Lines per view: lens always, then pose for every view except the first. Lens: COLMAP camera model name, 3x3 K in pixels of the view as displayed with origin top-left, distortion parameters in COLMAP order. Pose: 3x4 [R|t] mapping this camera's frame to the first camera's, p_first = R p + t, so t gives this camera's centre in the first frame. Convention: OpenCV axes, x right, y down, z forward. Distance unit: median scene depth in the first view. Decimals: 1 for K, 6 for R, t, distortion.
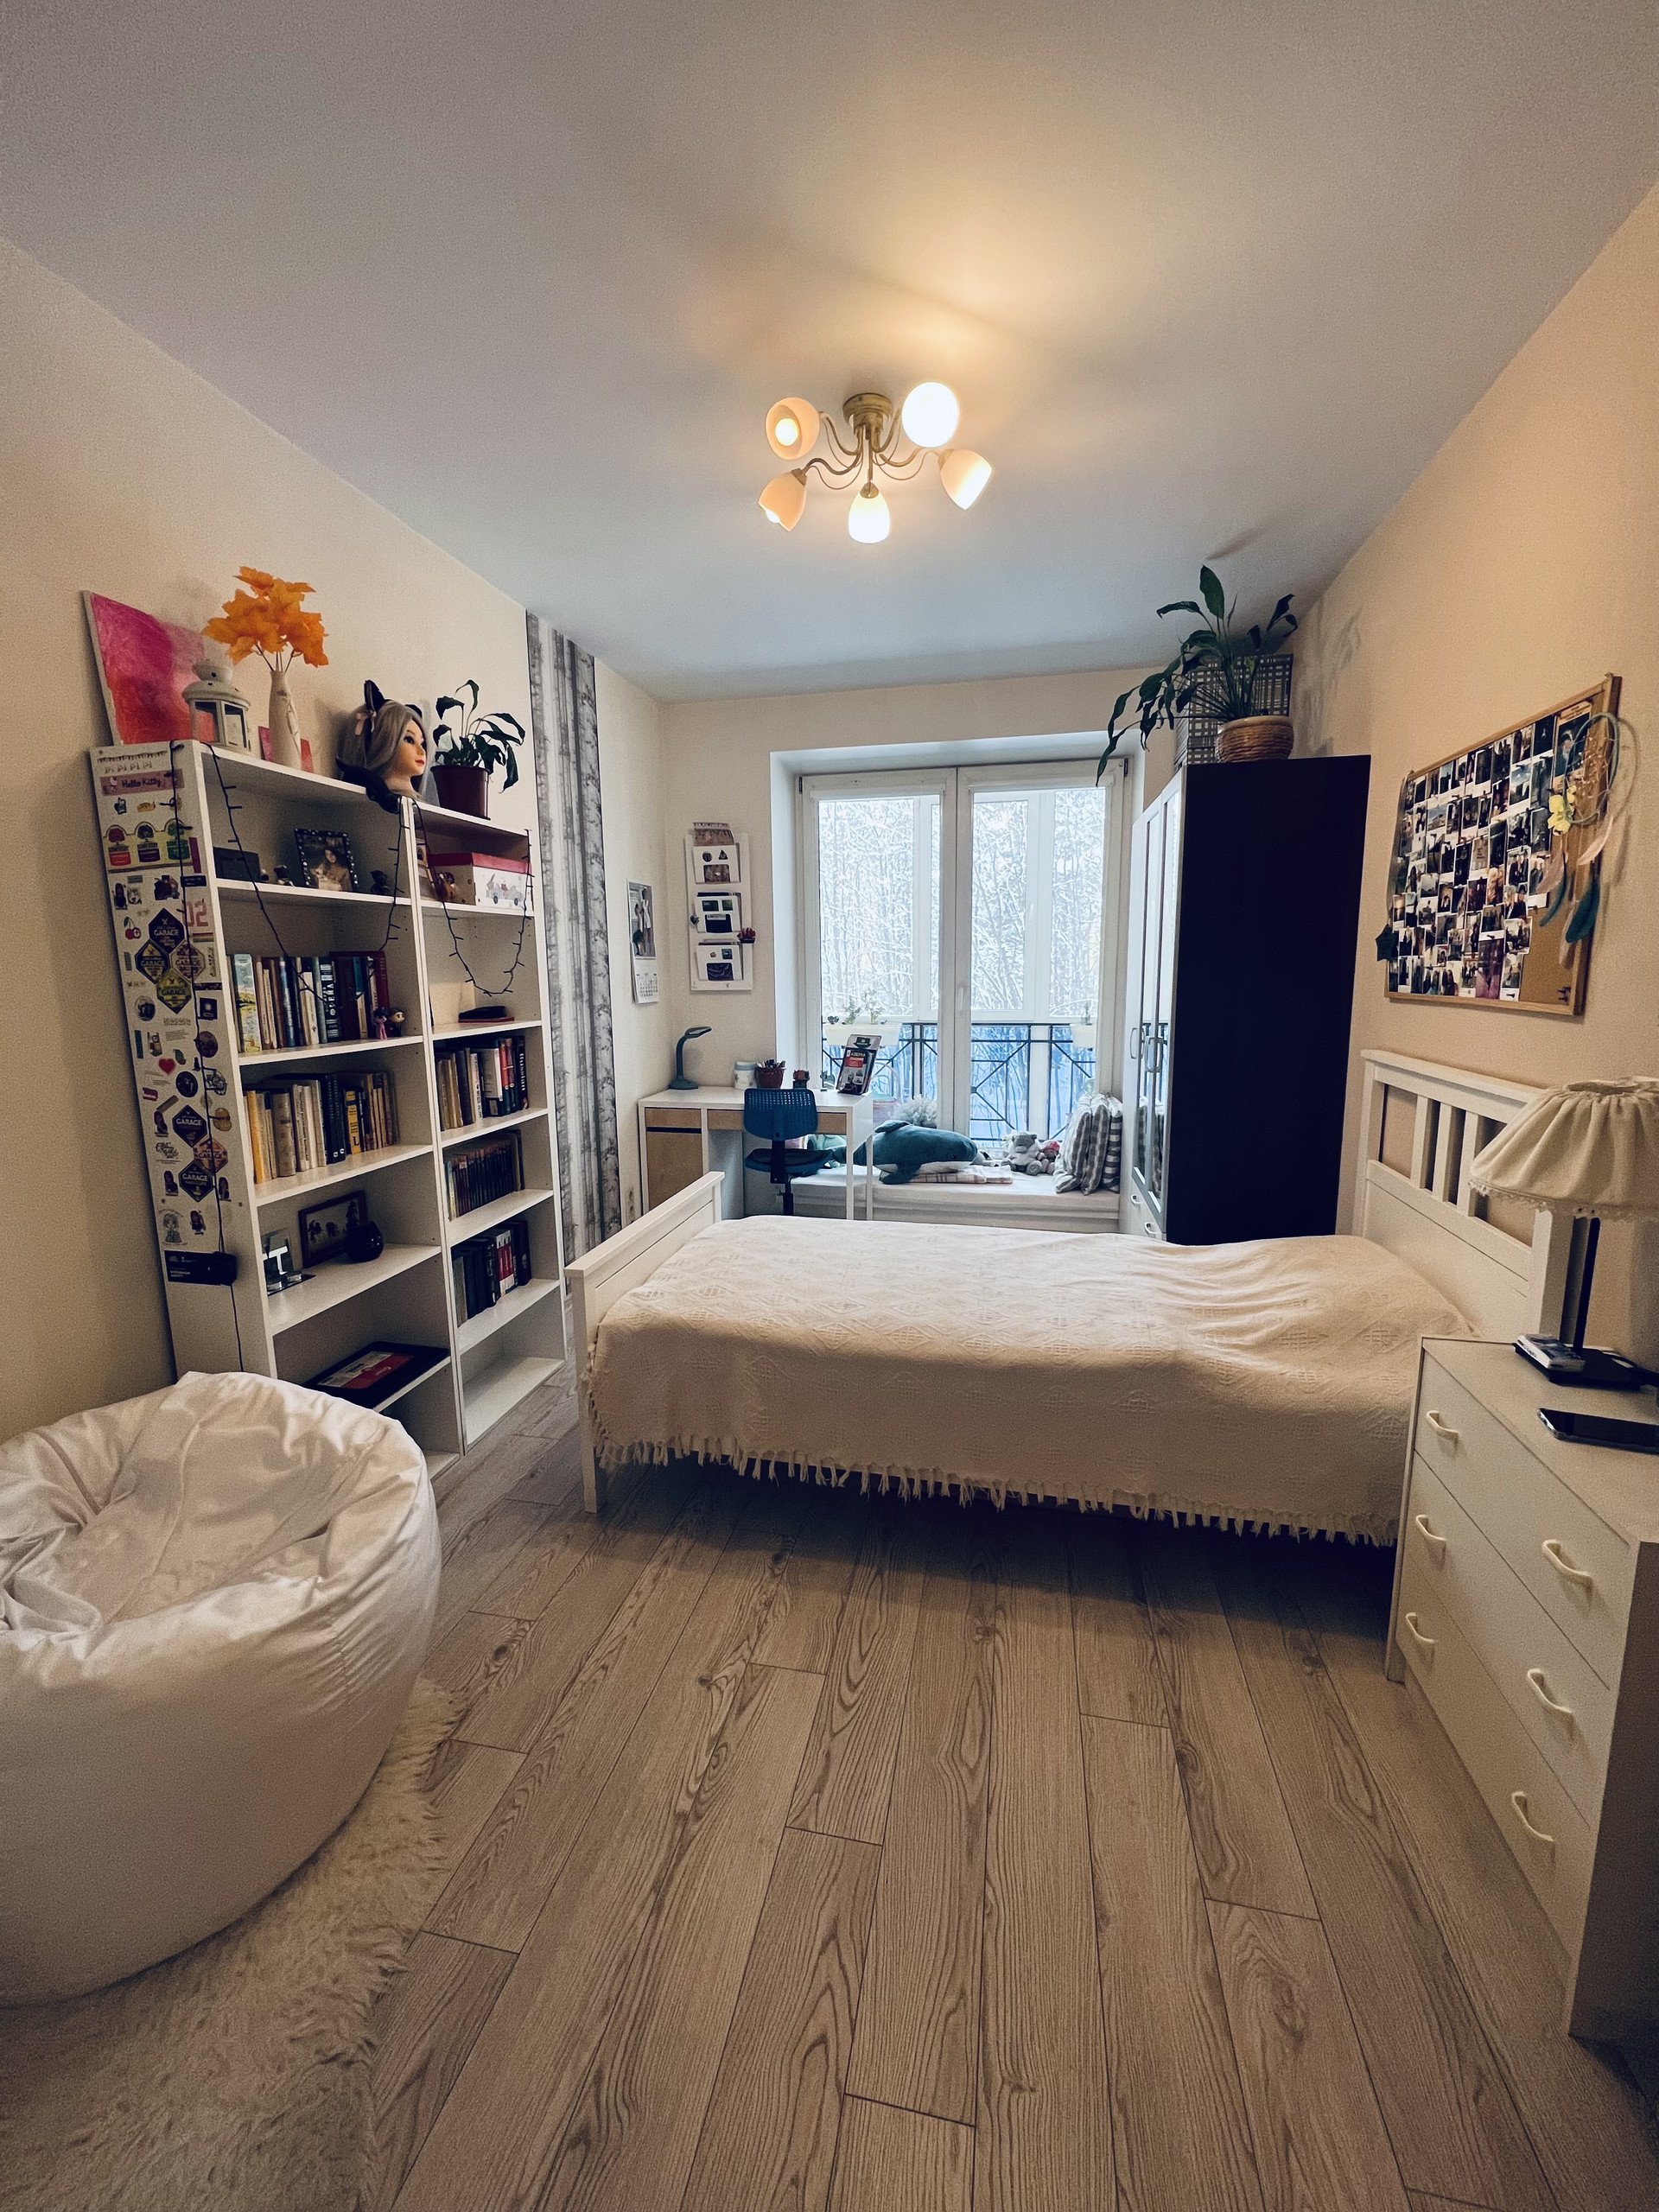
lens RADIAL K [[883.9, 0, 826.3], [0, 883.9, 1113.4], [0, 0, 1]] dist [-0.002100, 0.000584]
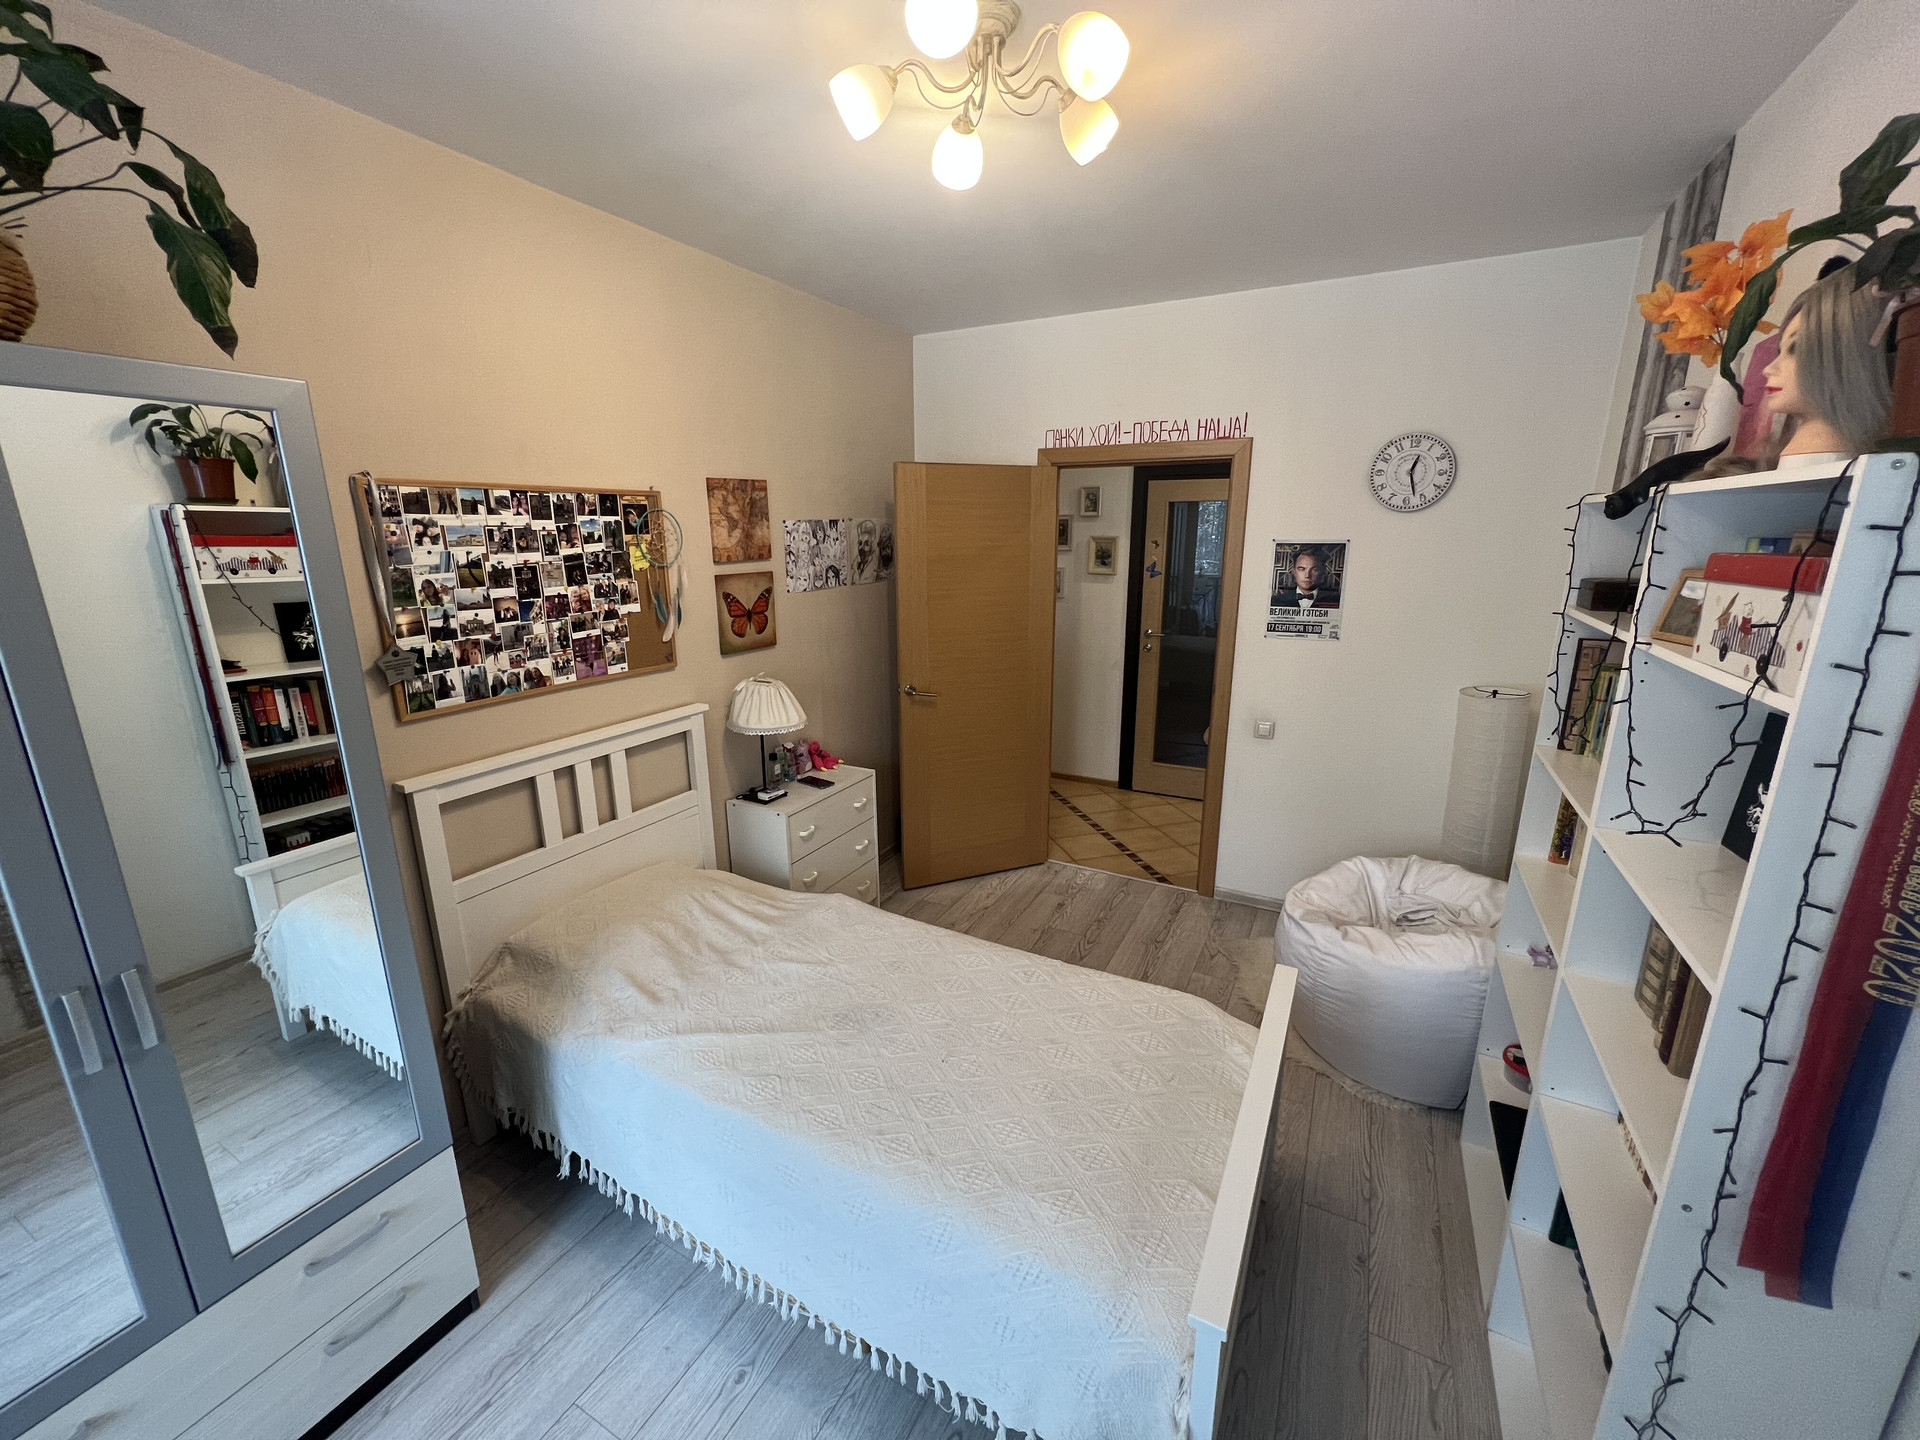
lens RADIAL K [[767.2, 0, 967.6], [0, 767.2, 721.5], [0, 0, 1]] dist [-0.002100, 0.000584]
pose [[-0.963465, -0.040527, 0.264750, -0.152533], [0.068502, 0.918321, 0.389864, -0.482024], [-0.258926, 0.393757, -0.881994, 1.874449]]
